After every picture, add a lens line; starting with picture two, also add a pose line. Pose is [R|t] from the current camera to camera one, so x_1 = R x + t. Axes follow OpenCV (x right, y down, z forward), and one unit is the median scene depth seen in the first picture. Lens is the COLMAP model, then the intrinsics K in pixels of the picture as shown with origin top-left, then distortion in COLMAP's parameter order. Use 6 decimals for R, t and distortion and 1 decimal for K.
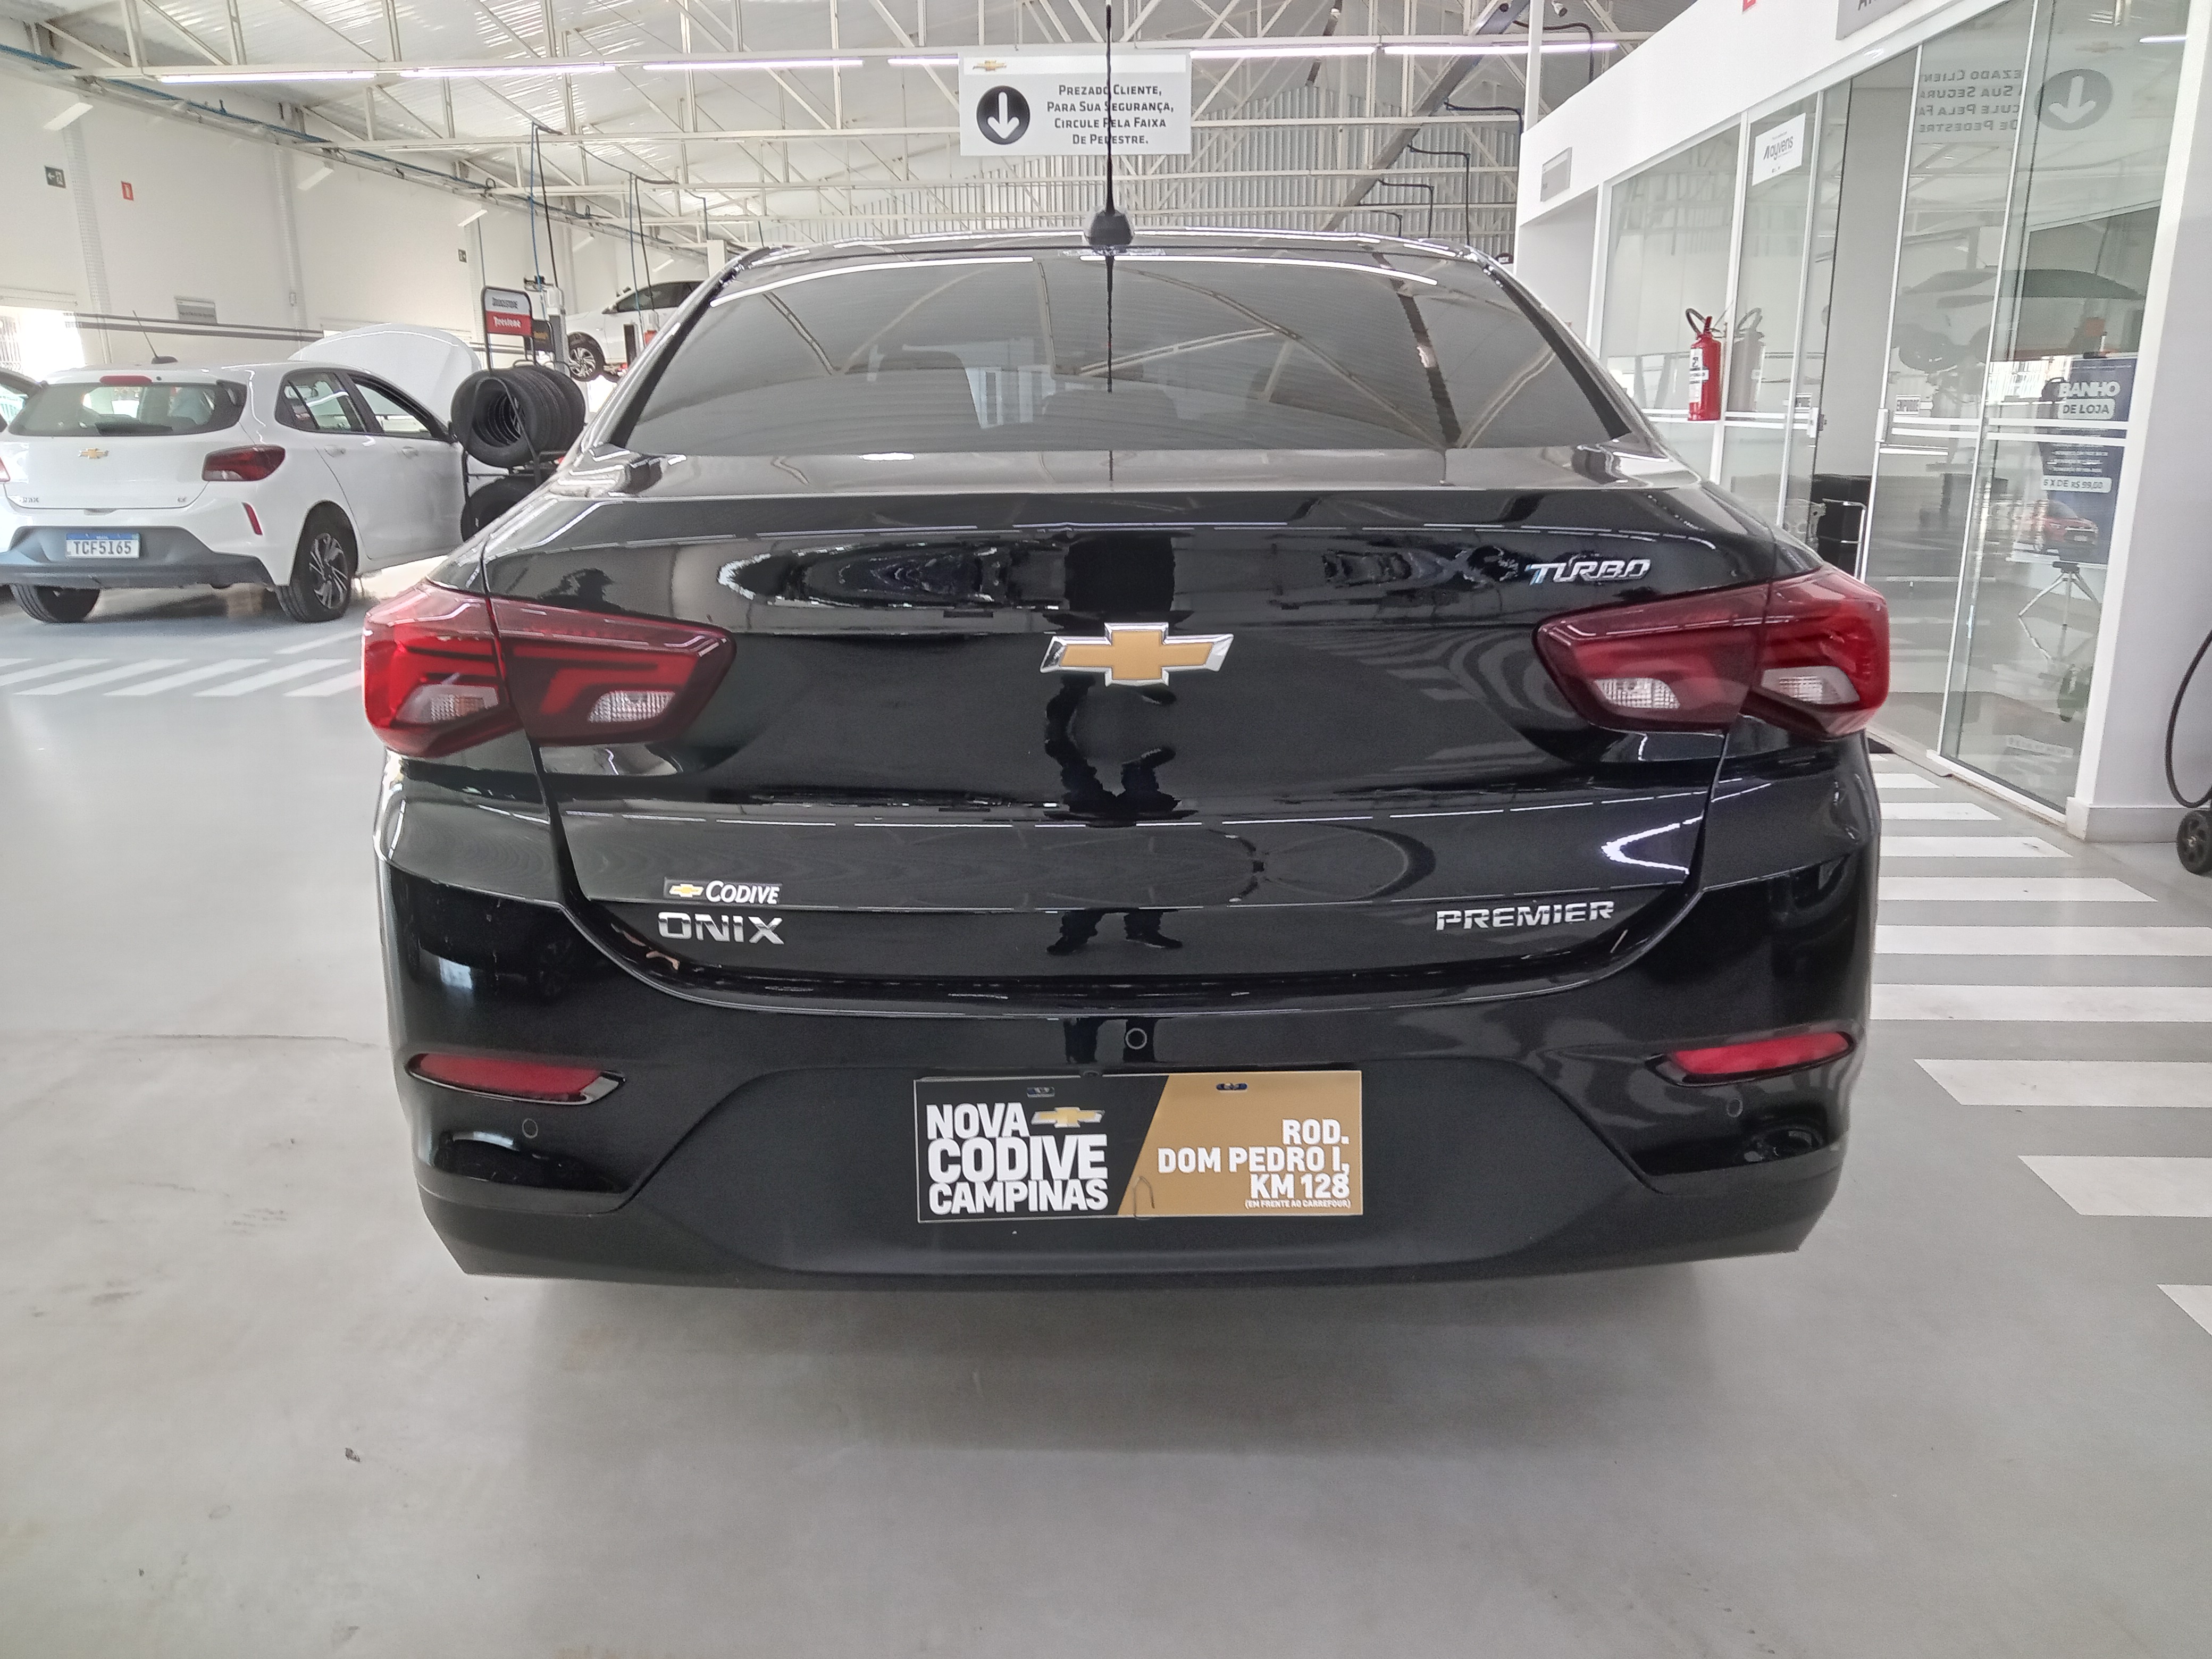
lens RADIAL K [[1638.6, 0, 1106.0], [0, 1638.6, 829.5], [0, 0, 1]] dist [-0.003825, -0.006351]
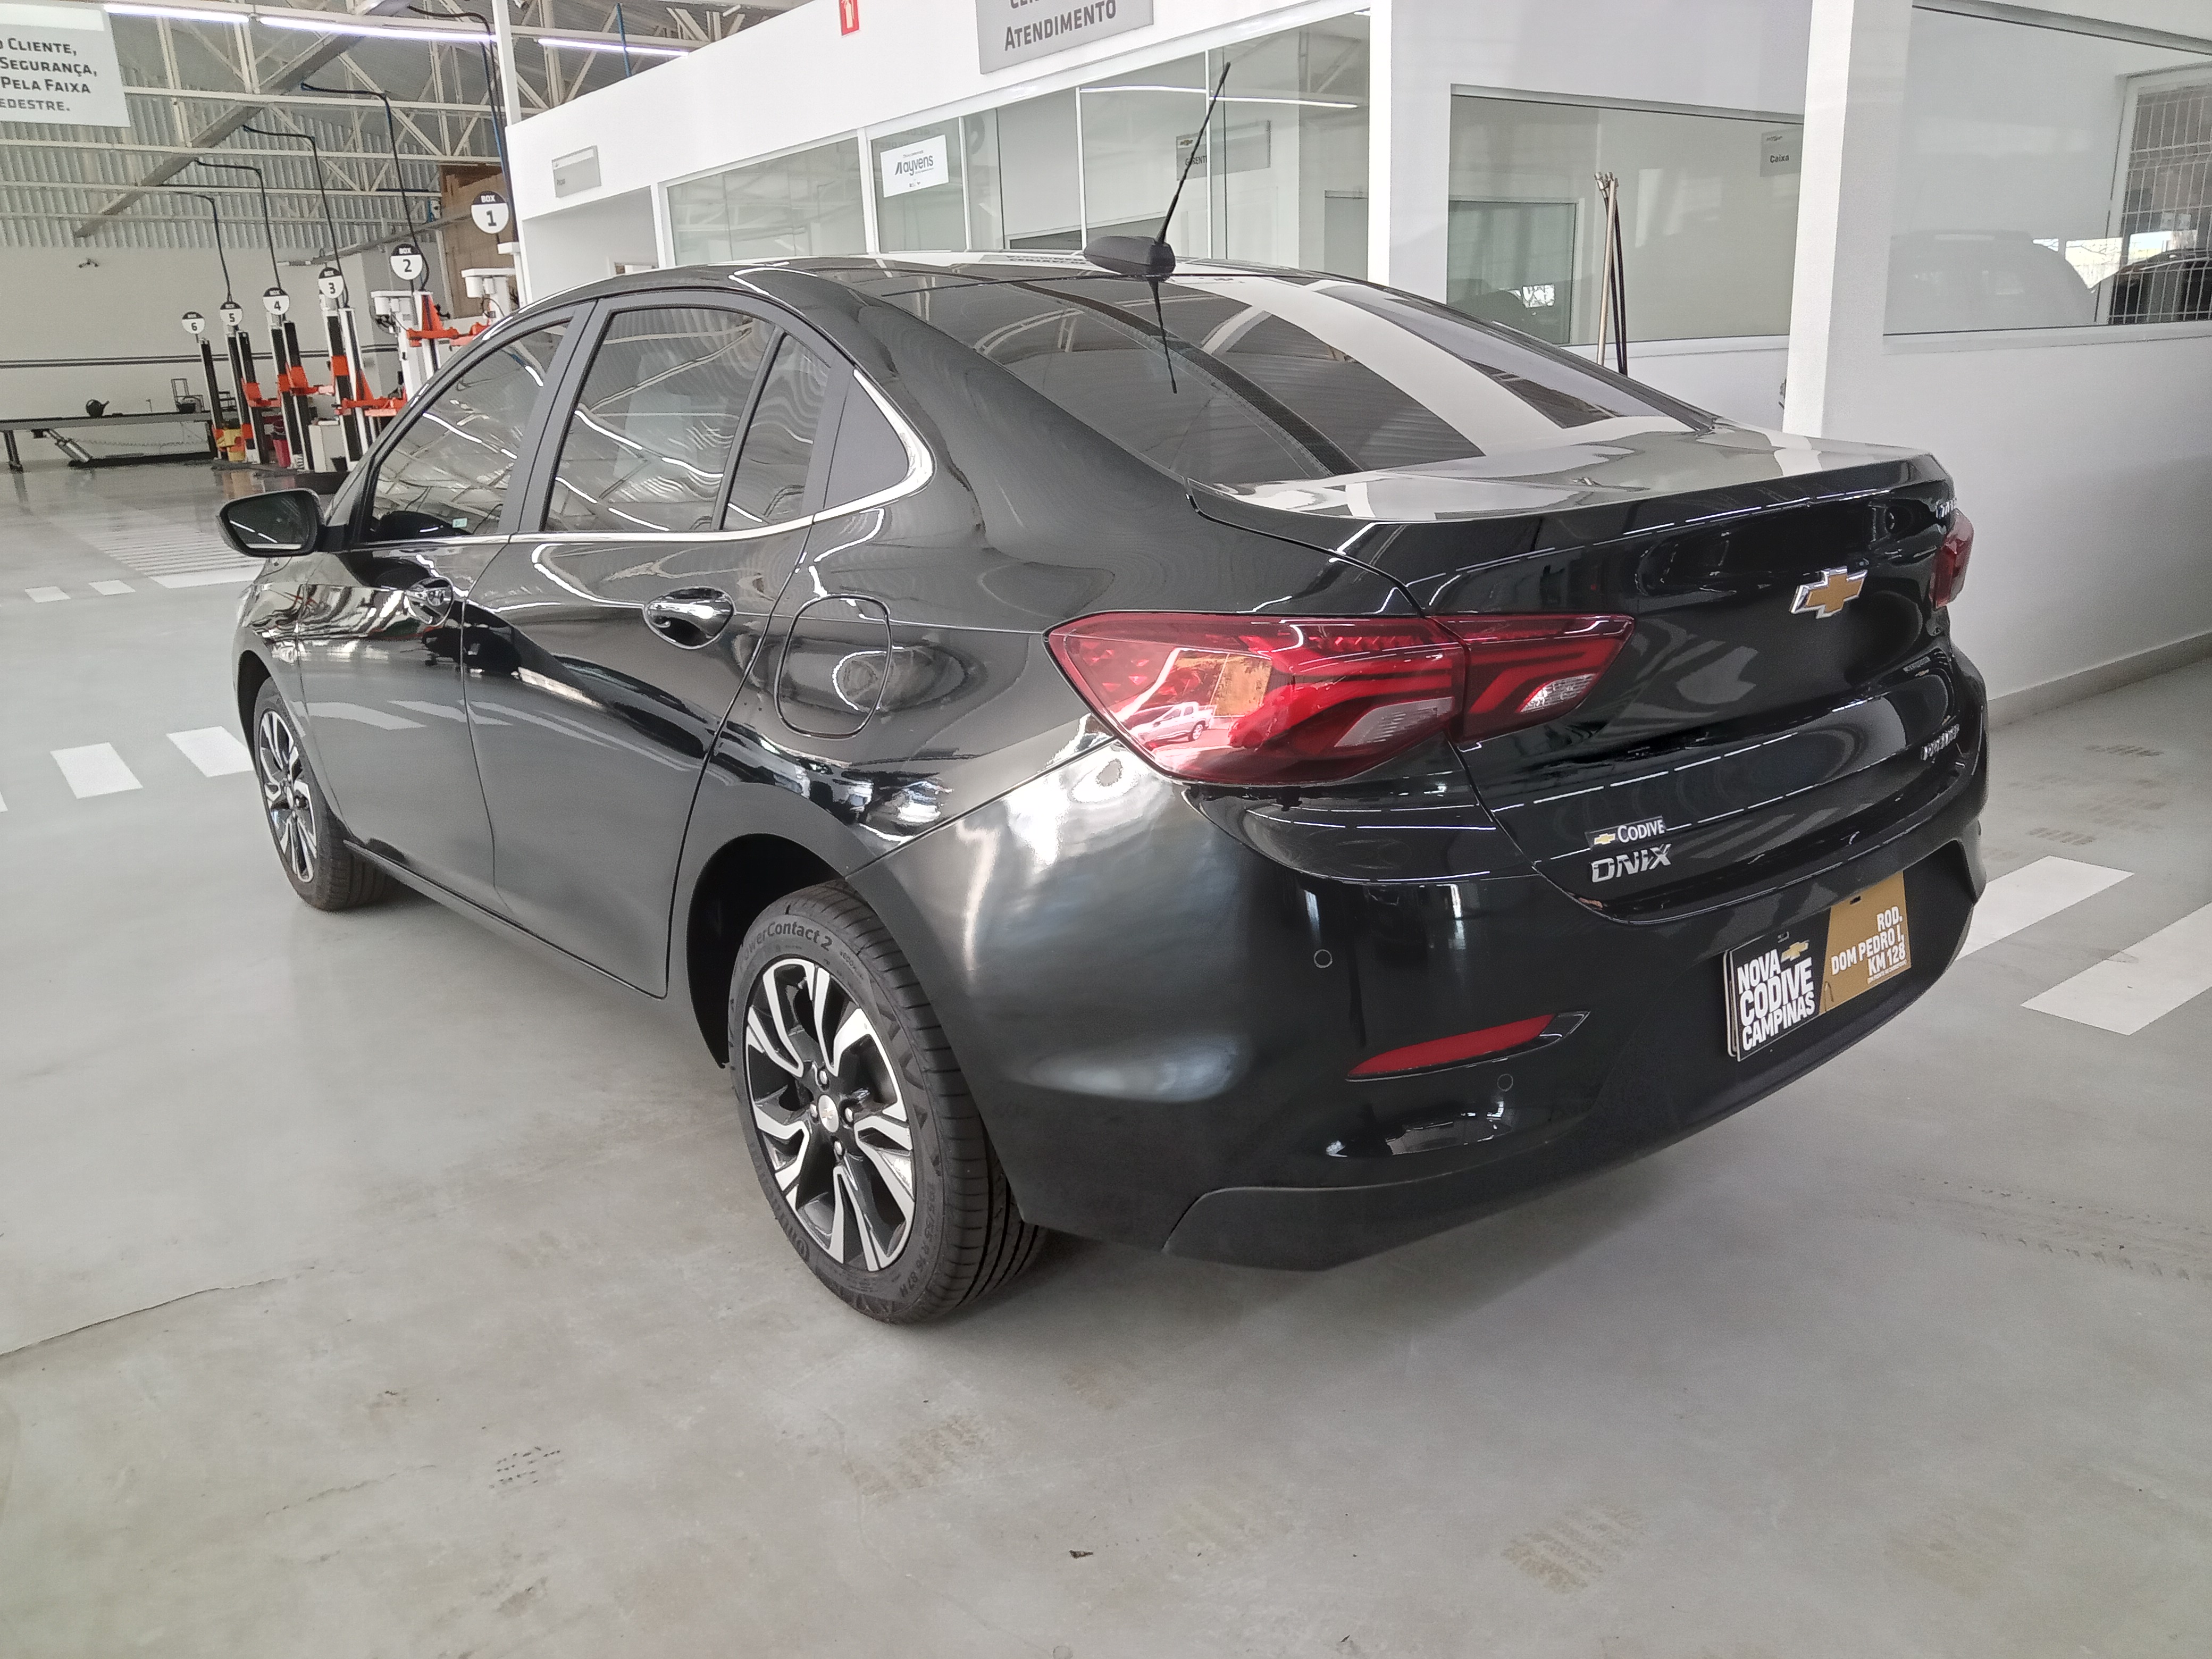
lens RADIAL K [[1614.7, 0, 1106.0], [0, 1614.7, 829.5], [0, 0, 1]] dist [-0.005532, 0.004129]
pose [[0.780496, -0.195403, 0.593838, -1.202225], [0.189908, 0.979116, 0.072578, -0.118759], [-0.595618, 0.056127, 0.801305, 0.284850]]
